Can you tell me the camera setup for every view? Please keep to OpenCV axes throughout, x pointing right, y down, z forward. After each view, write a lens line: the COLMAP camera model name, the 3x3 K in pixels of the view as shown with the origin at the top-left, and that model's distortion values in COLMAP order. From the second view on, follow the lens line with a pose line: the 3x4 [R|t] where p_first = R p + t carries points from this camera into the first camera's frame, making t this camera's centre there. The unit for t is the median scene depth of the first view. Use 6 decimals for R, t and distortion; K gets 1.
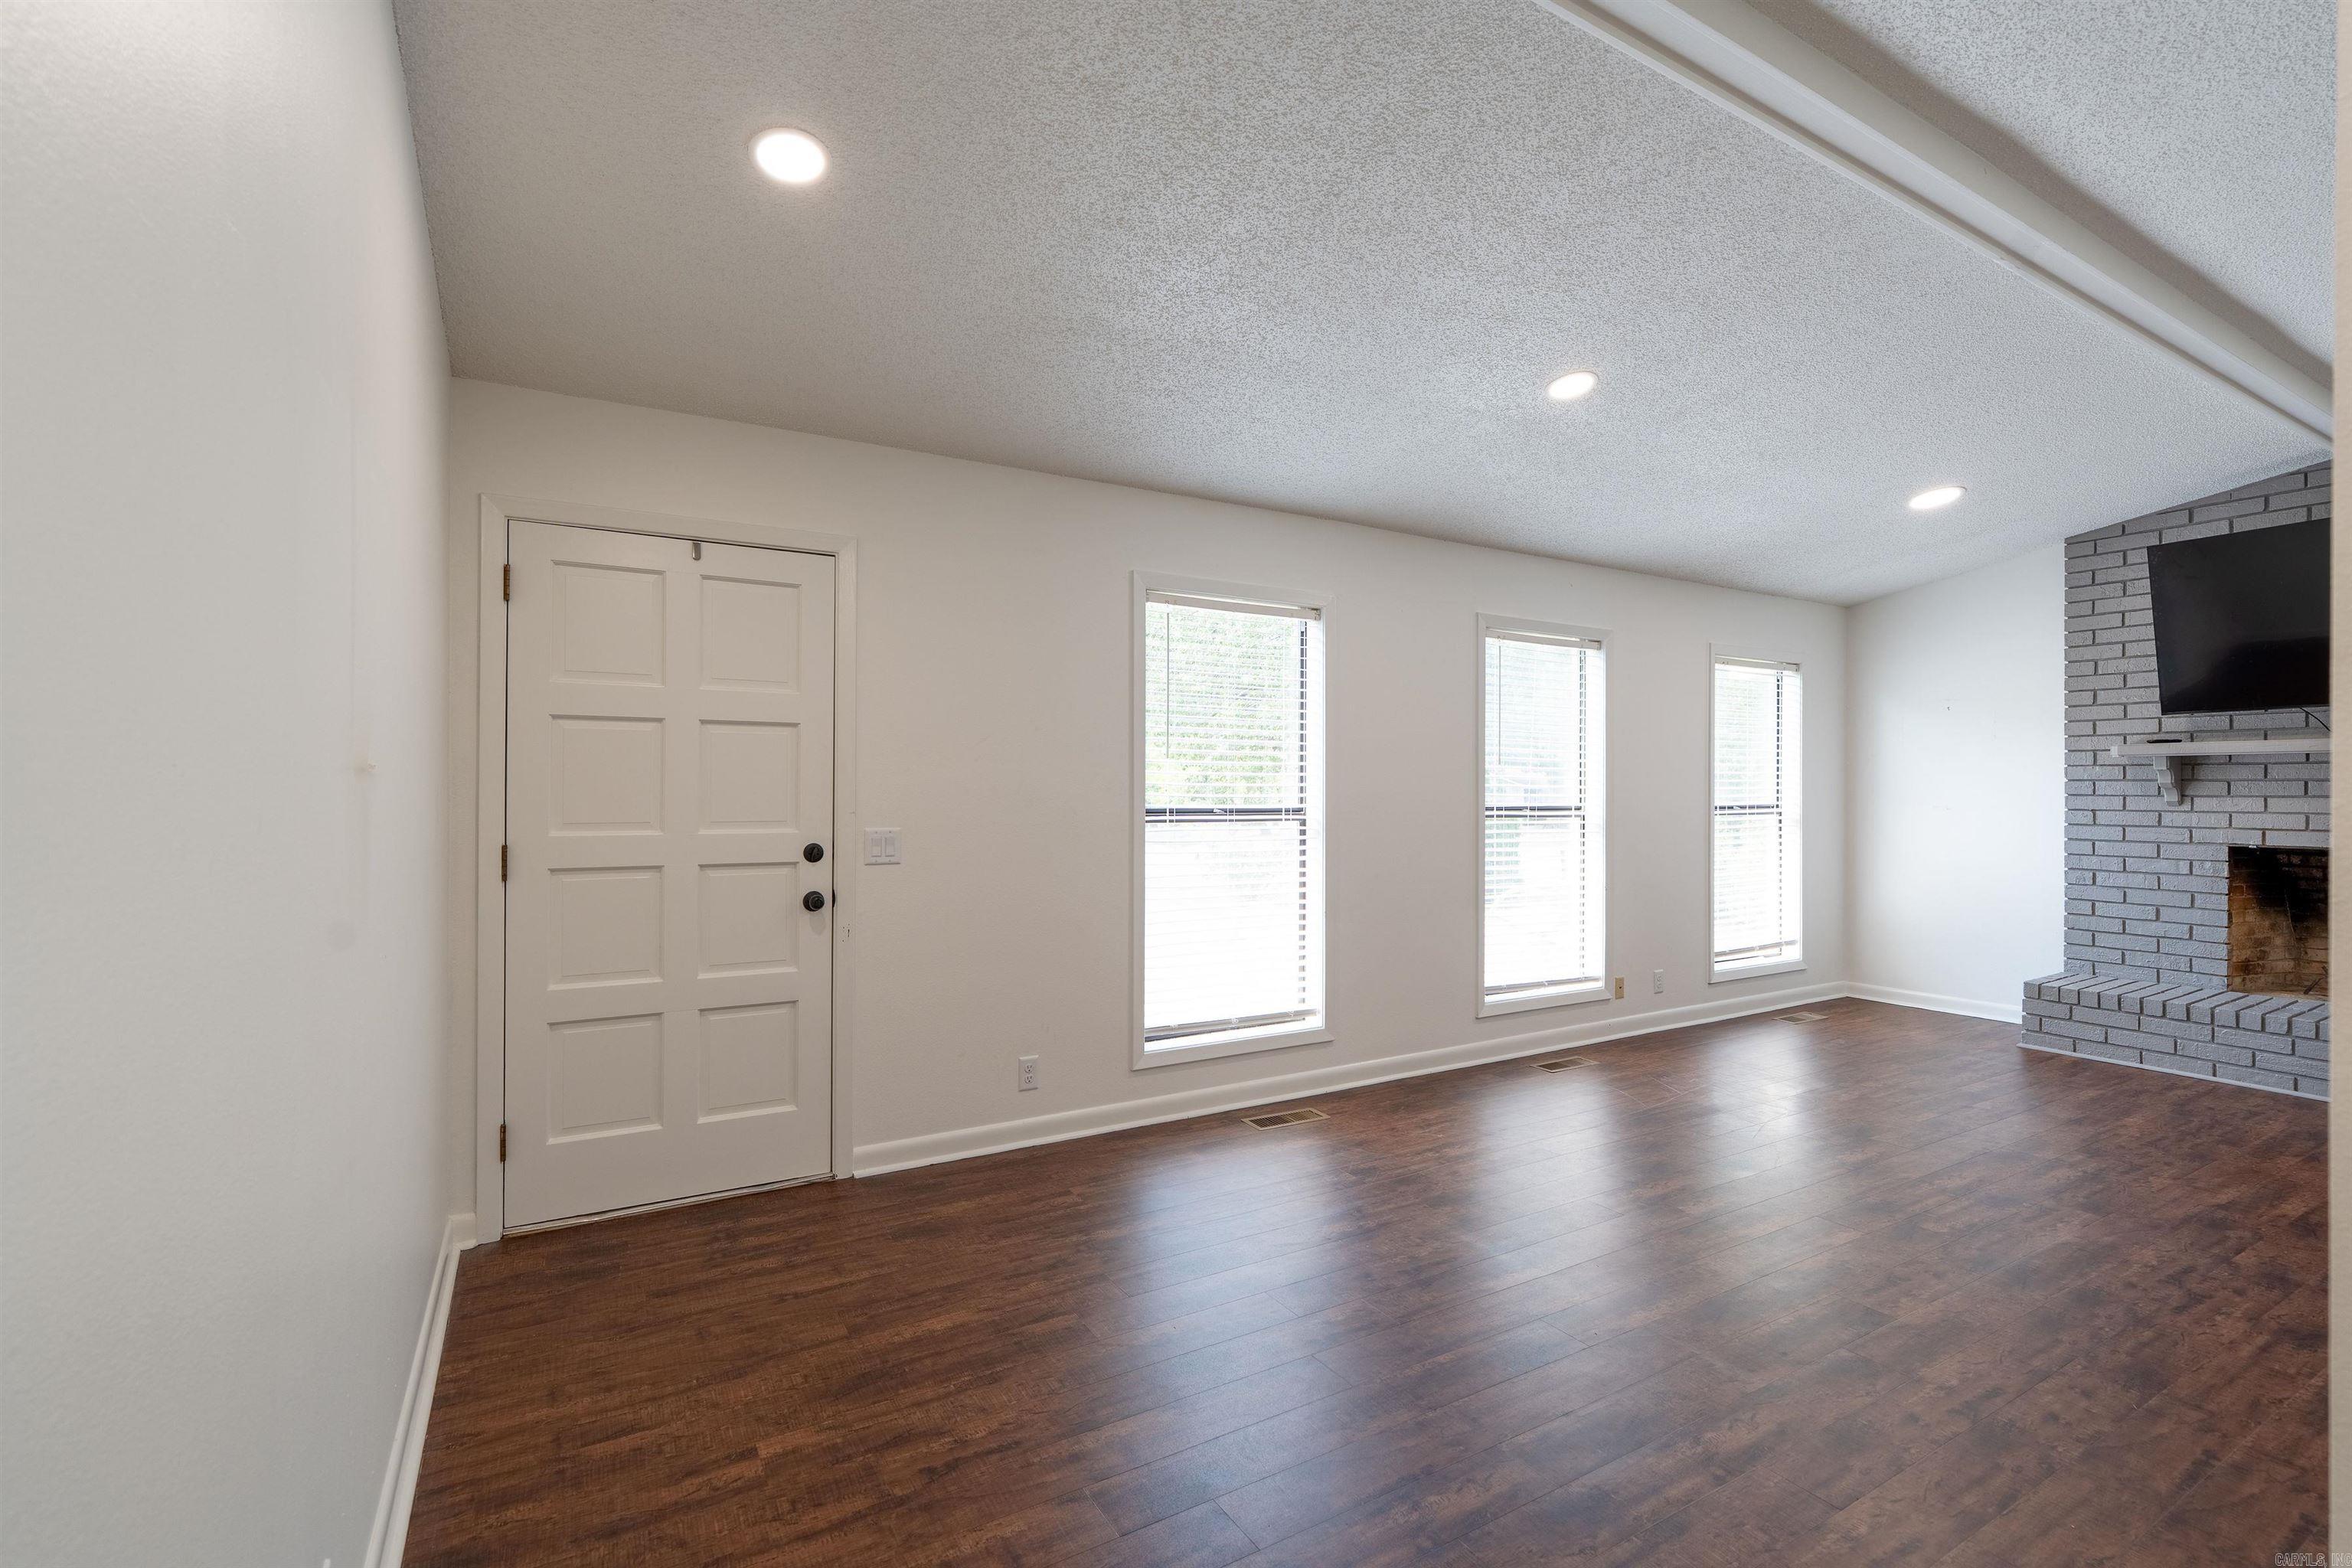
lens RADIAL K [[1049.7, 0, 1174.5], [0, 1049.7, 784.0], [0, 0, 1]] dist [-0.009260, 0.004096]
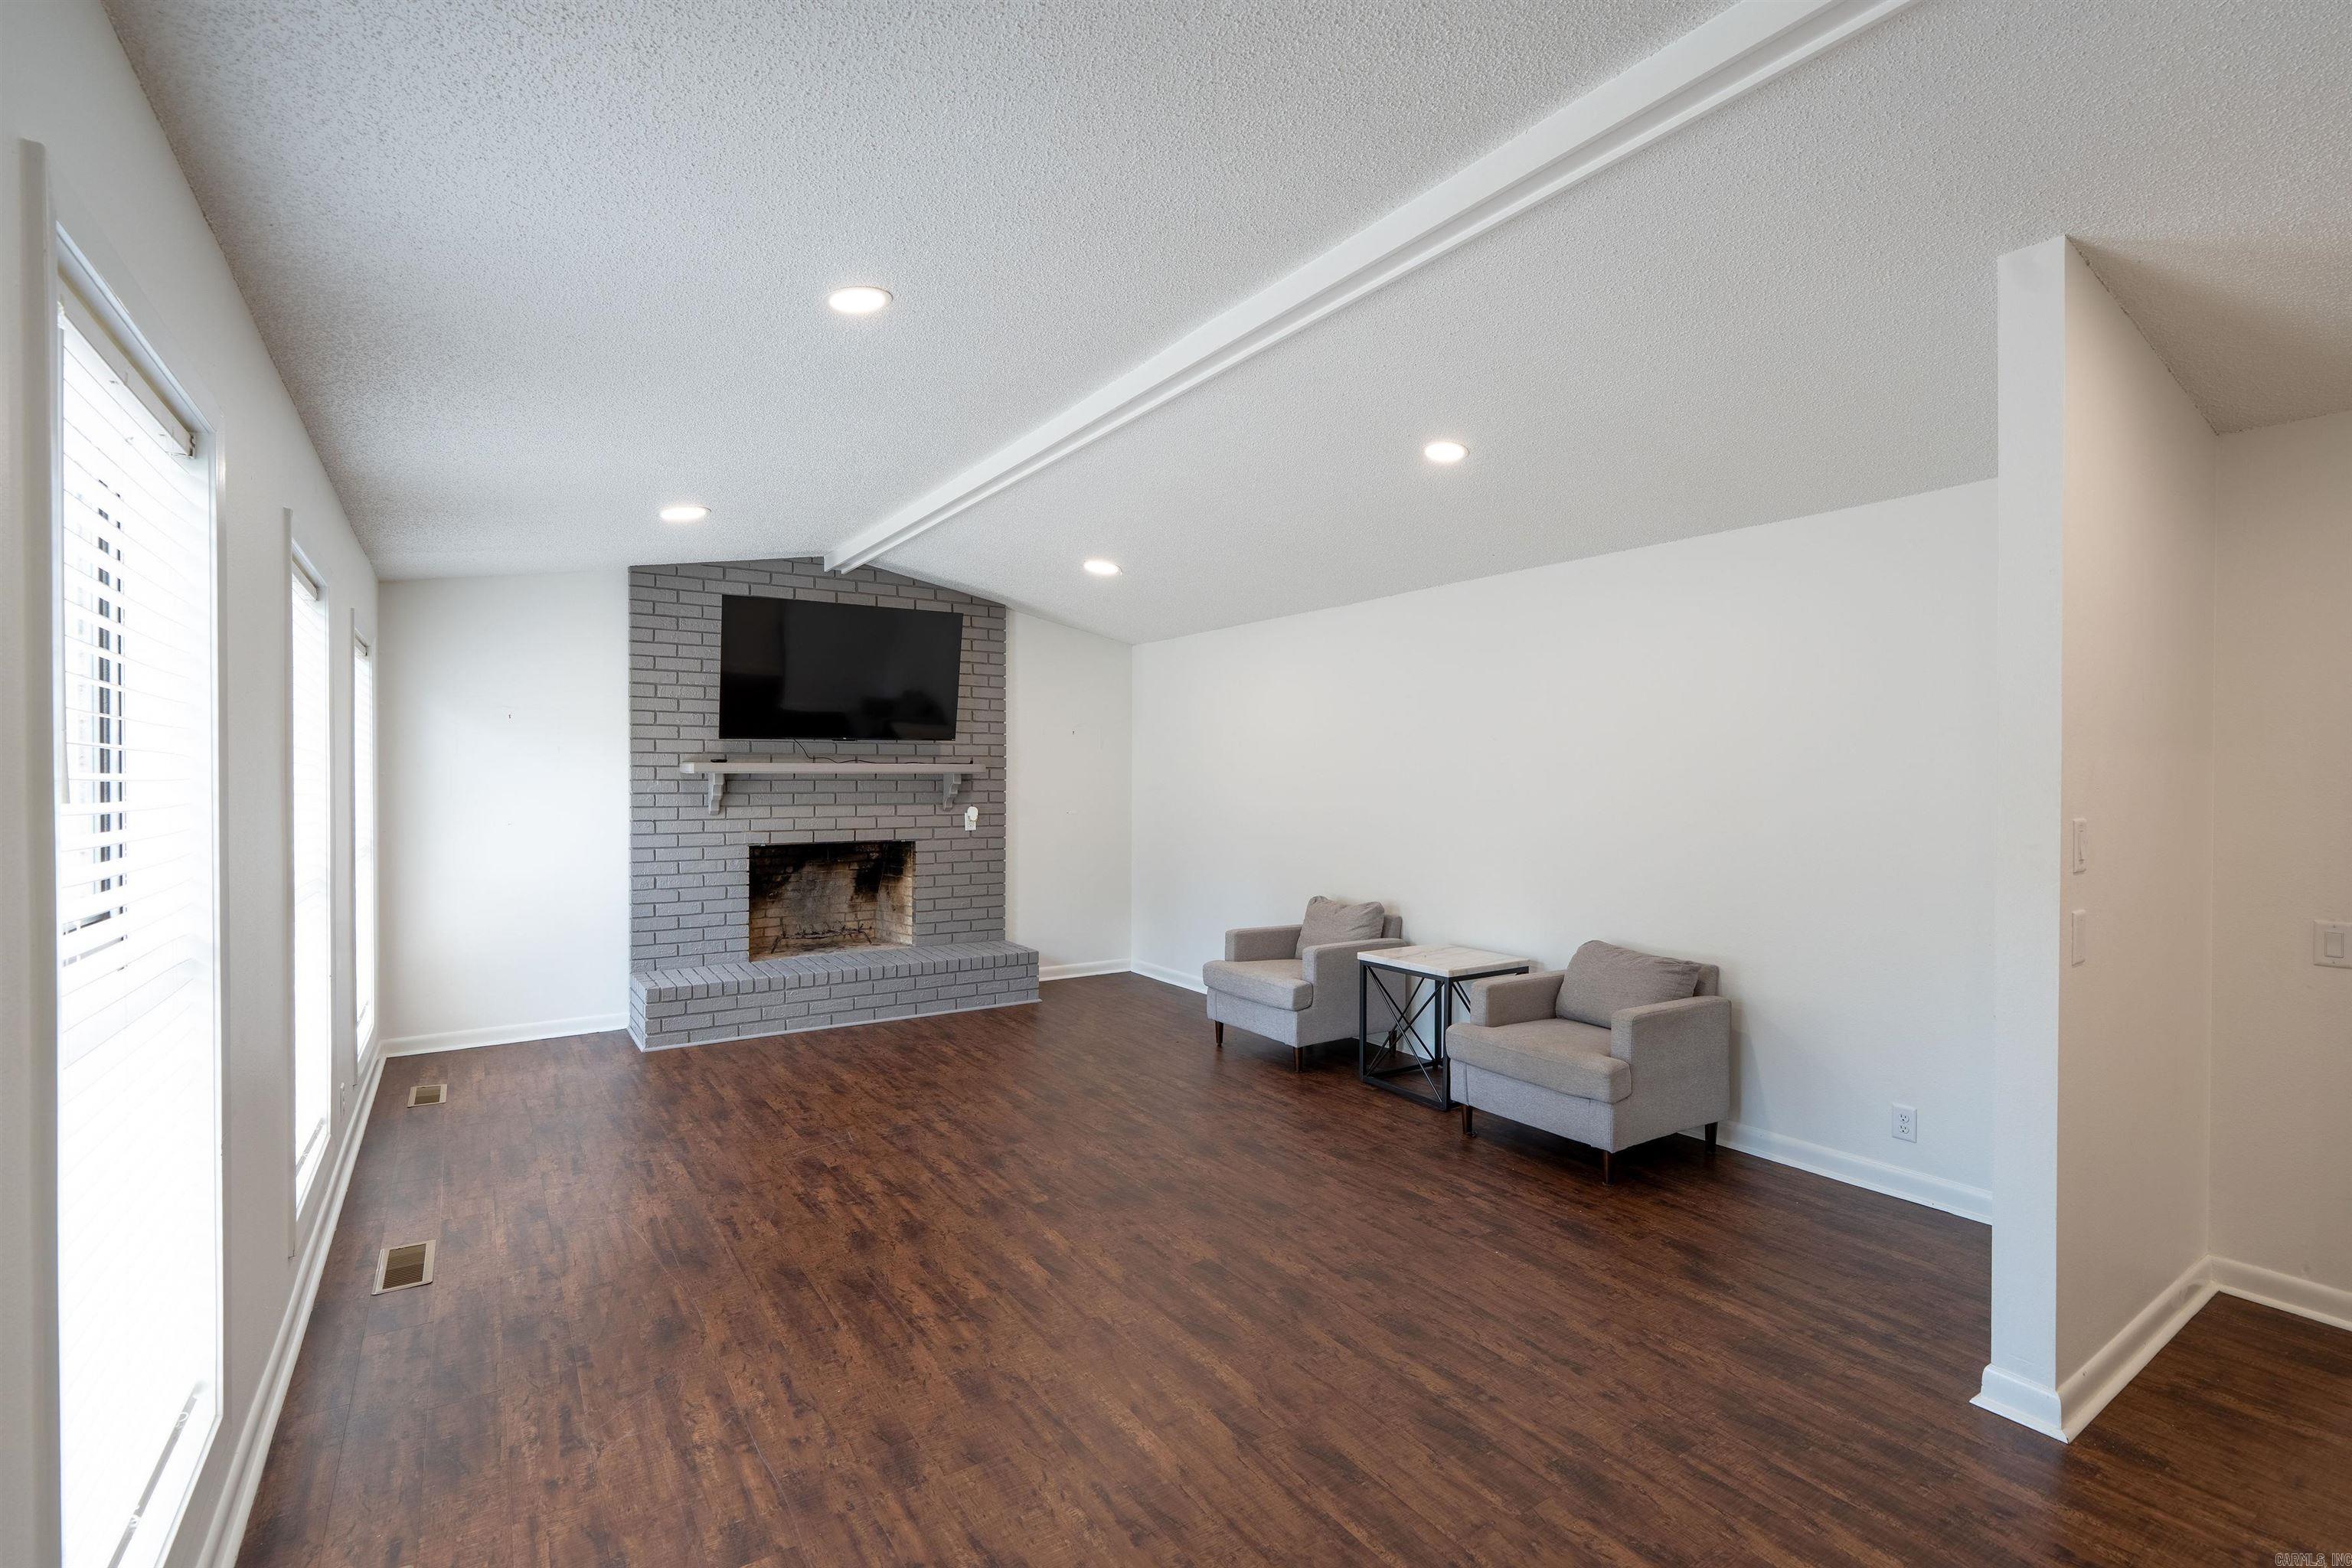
lens RADIAL K [[1049.7, 0, 1171.1], [0, 1049.7, 784.4], [0, 0, 1]] dist [-0.009260, 0.004096]
pose [[-0.050139, -0.010600, 0.998686, -0.262492], [-0.003956, 0.999938, 0.010415, -0.028542], [-0.998734, -0.003429, -0.050178, 0.549377]]
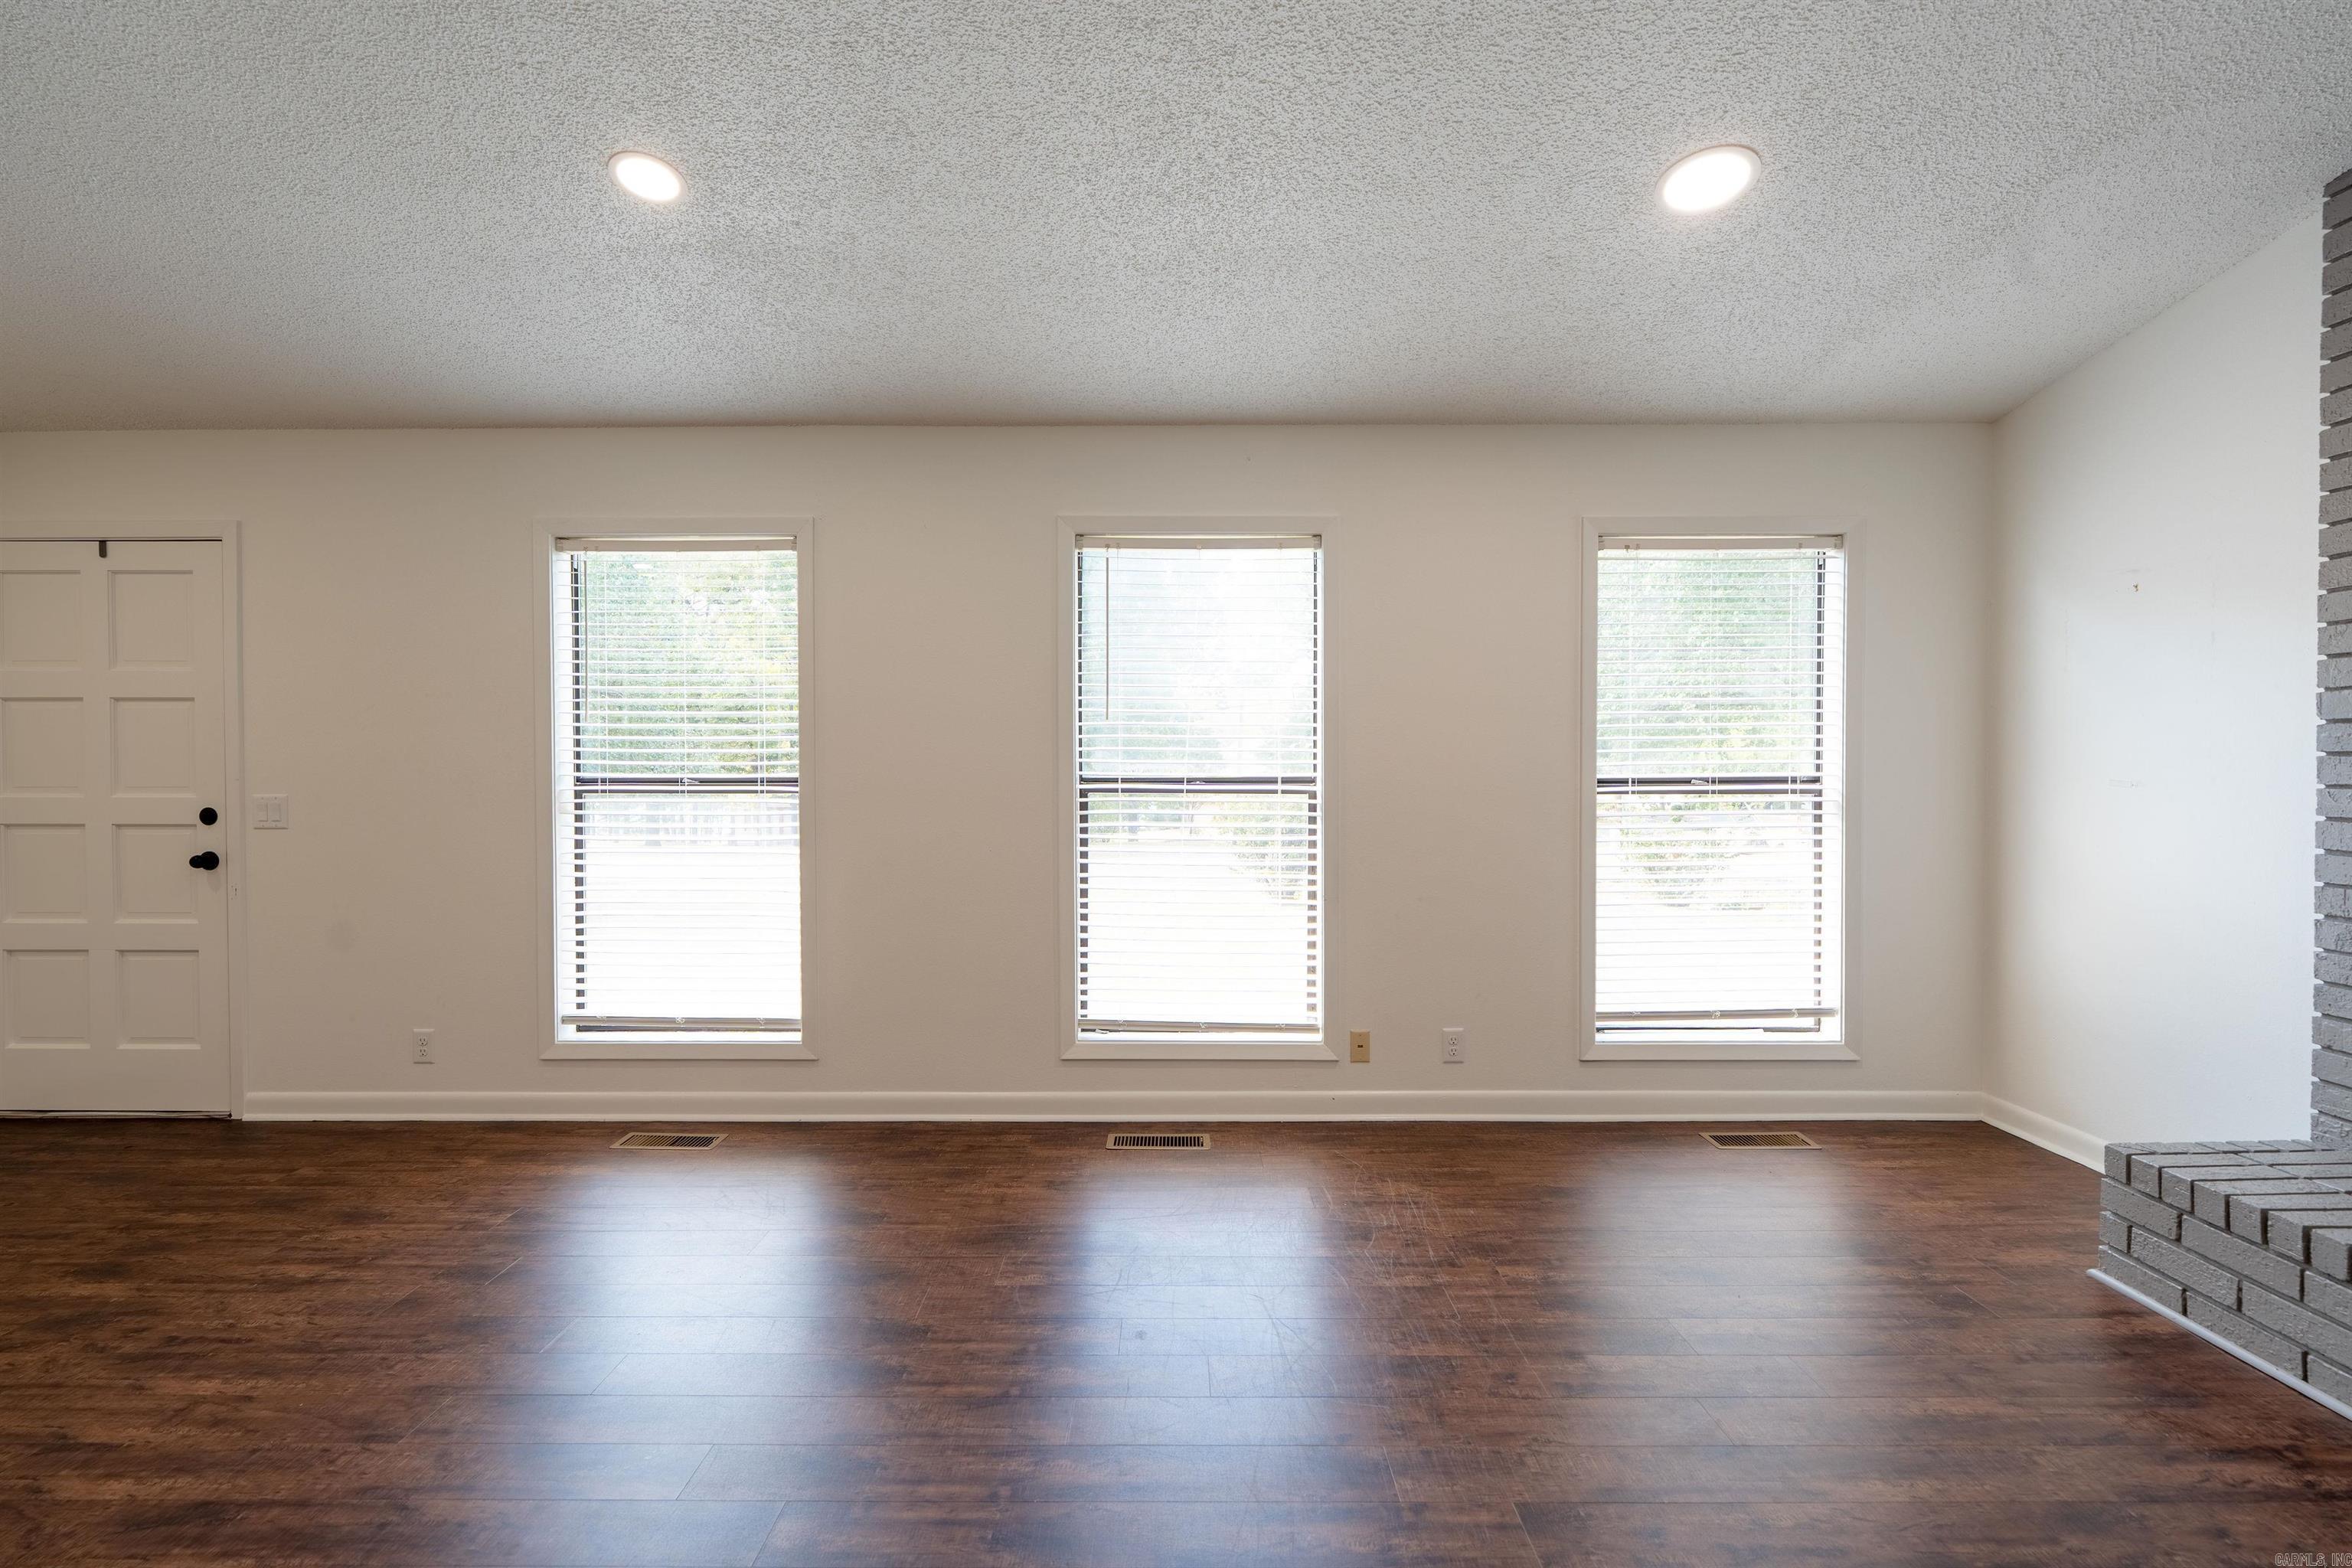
lens RADIAL K [[1049.7, 0, 1172.8], [0, 1049.7, 785.0], [0, 0, 1]] dist [-0.009260, 0.004096]
pose [[0.860909, 0.007890, -0.508697, 0.710282], [0.008056, 0.999543, 0.029136, 0.005853], [0.508695, -0.029181, 0.860452, 0.382885]]
